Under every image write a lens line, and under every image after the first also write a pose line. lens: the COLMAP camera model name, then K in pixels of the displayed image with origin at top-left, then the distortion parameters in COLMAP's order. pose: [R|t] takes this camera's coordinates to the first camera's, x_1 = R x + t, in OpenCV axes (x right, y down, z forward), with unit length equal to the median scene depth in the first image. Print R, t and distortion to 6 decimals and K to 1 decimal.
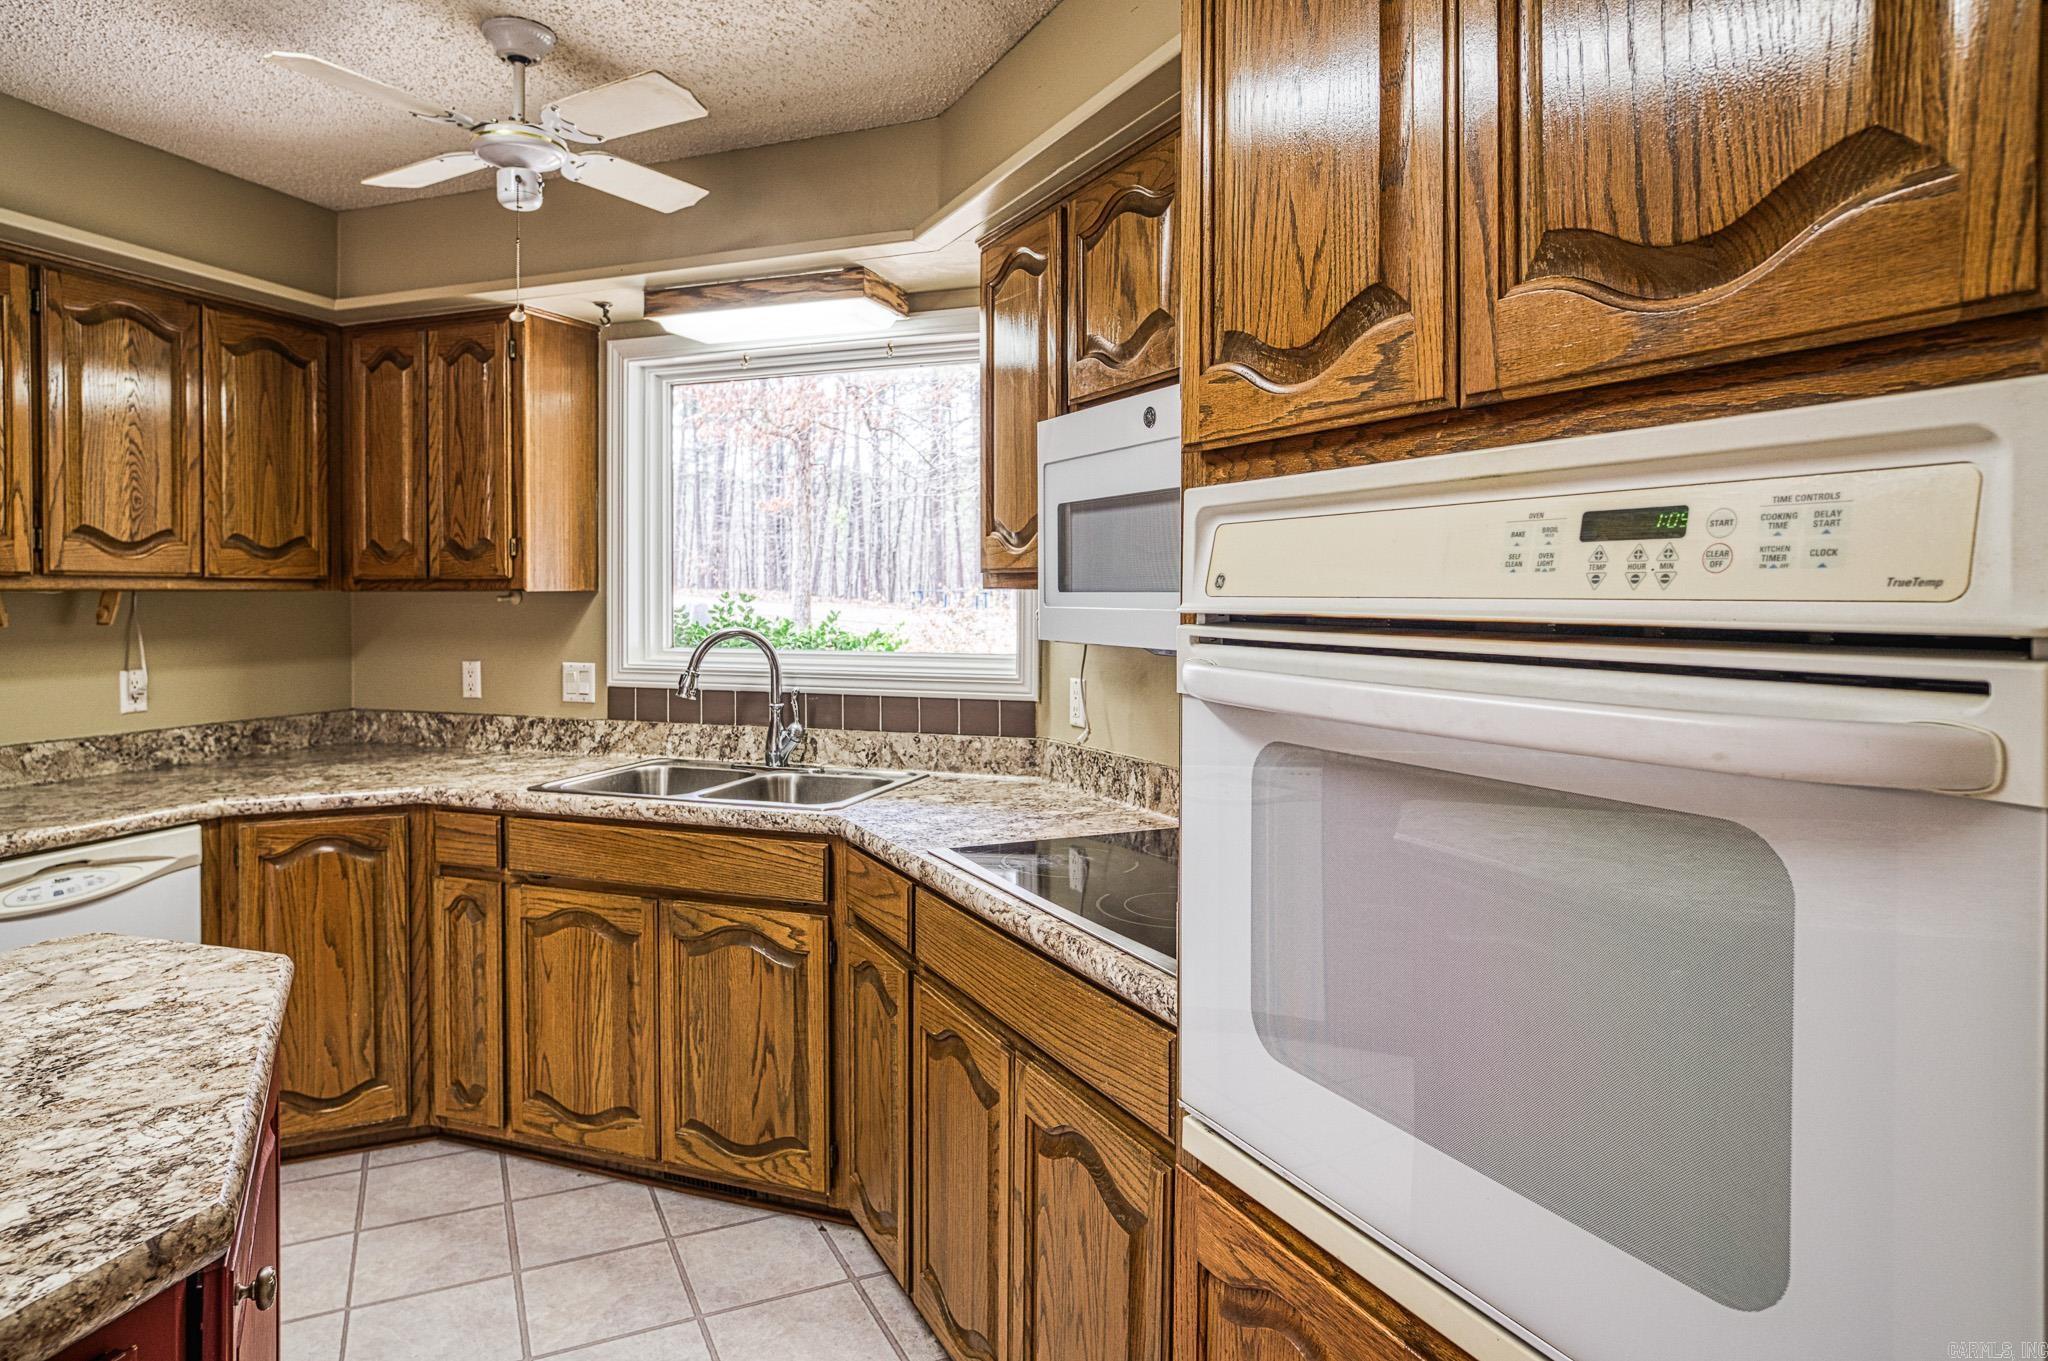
lens RADIAL K [[1173.1, 0, 952.9], [0, 1173.1, 605.5], [0, 0, 1]] dist [-0.025447, 0.020040]
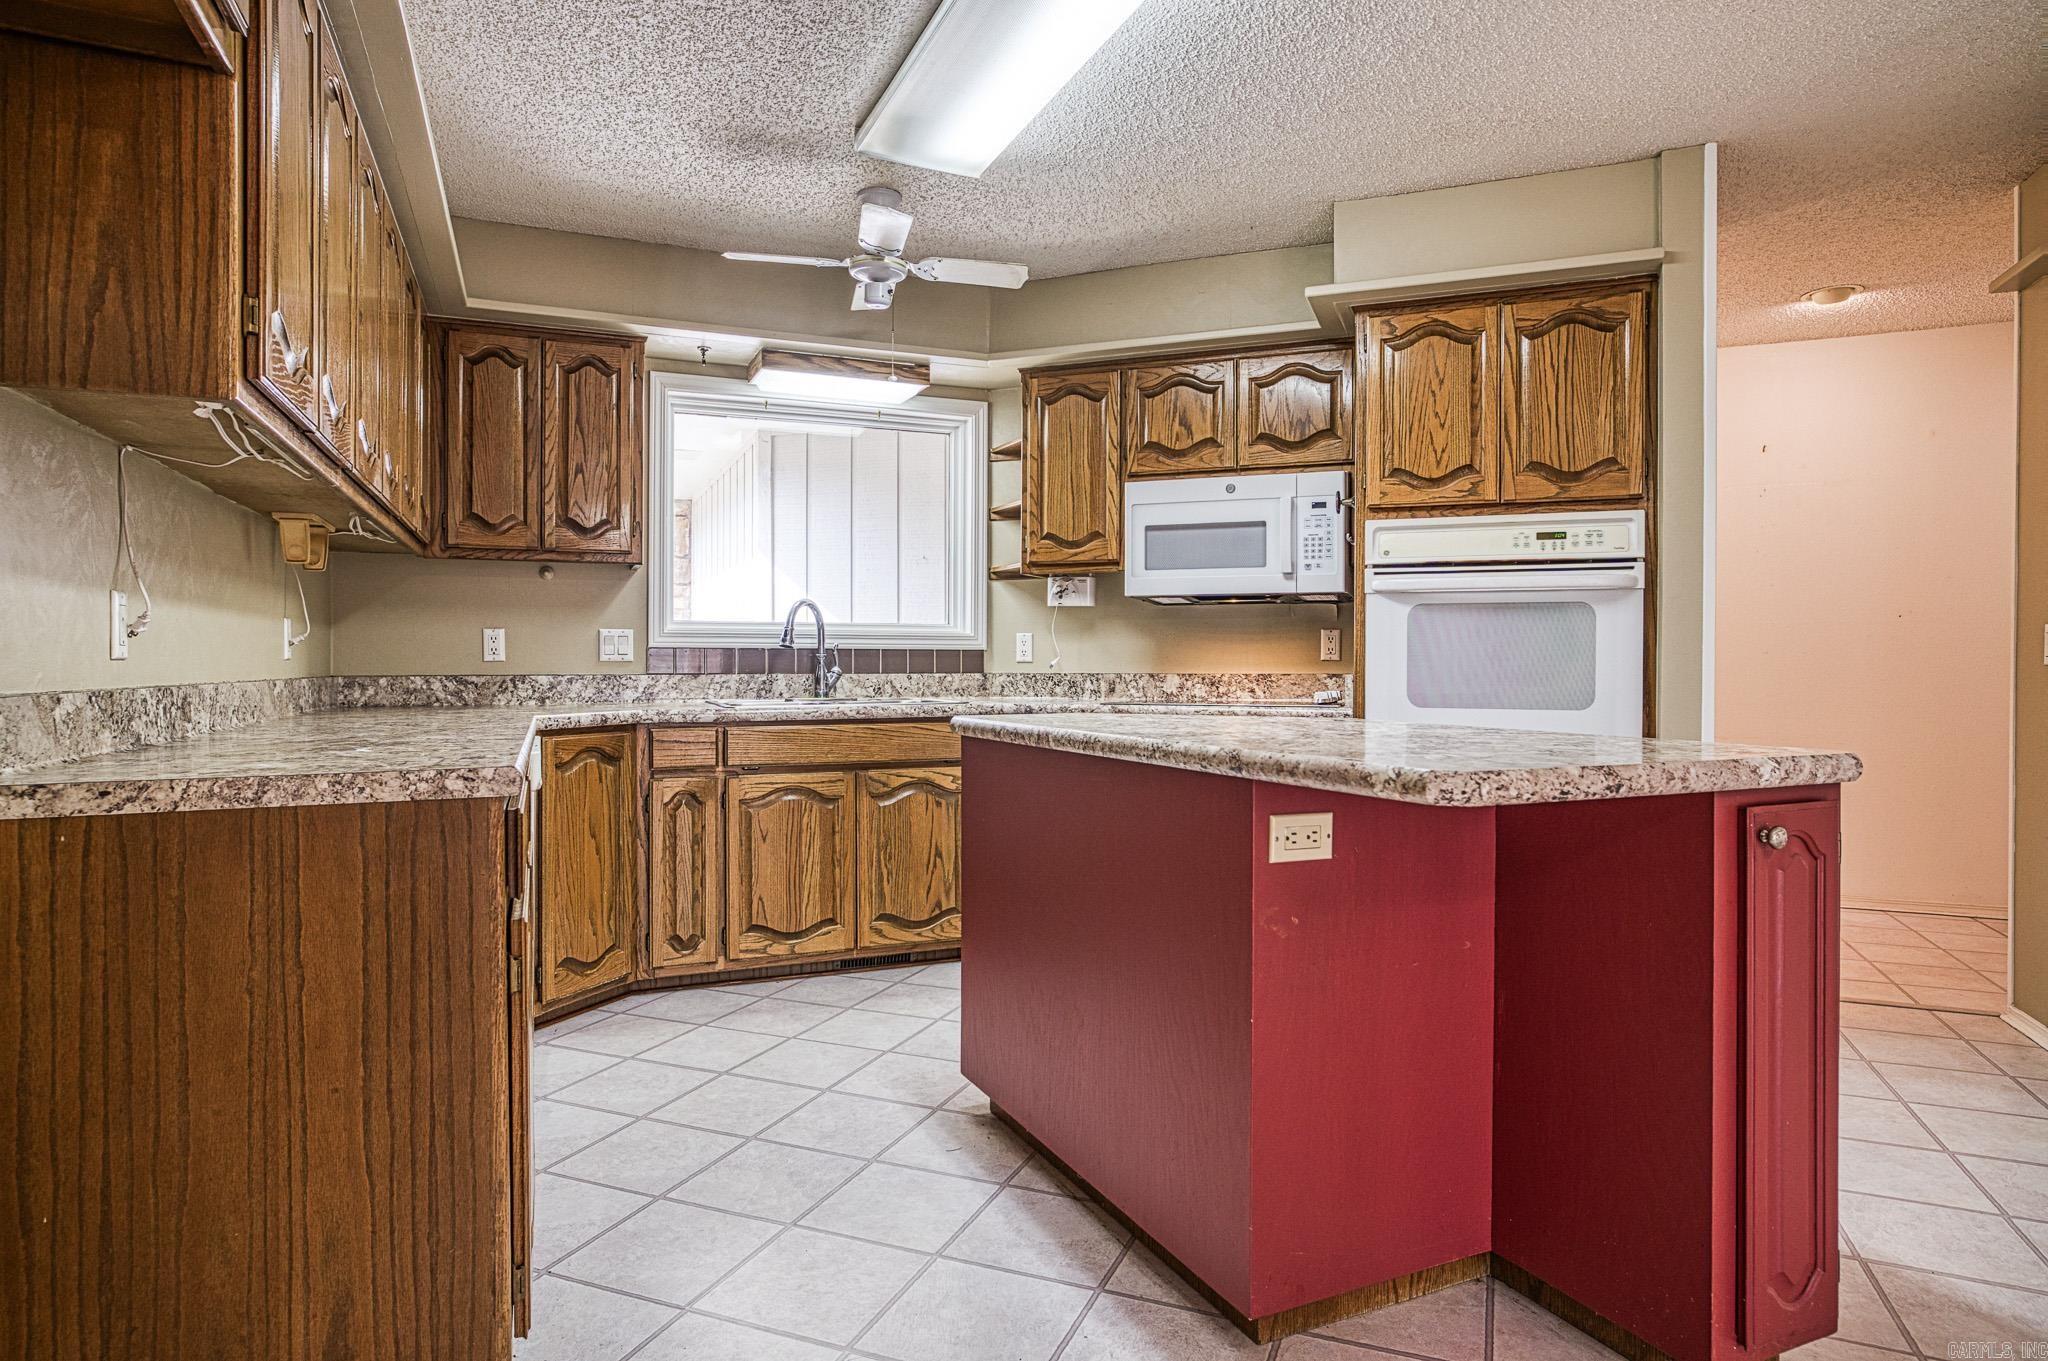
lens RADIAL K [[1173.1, 0, 1023.0], [0, 1173.1, 654.3], [0, 0, 1]] dist [-0.025447, 0.020040]
pose [[0.733247, 0.005896, 0.679937, -1.080356], [0.003422, 0.999918, -0.012361, 0.118581], [-0.679954, 0.011390, 0.733166, -0.230944]]
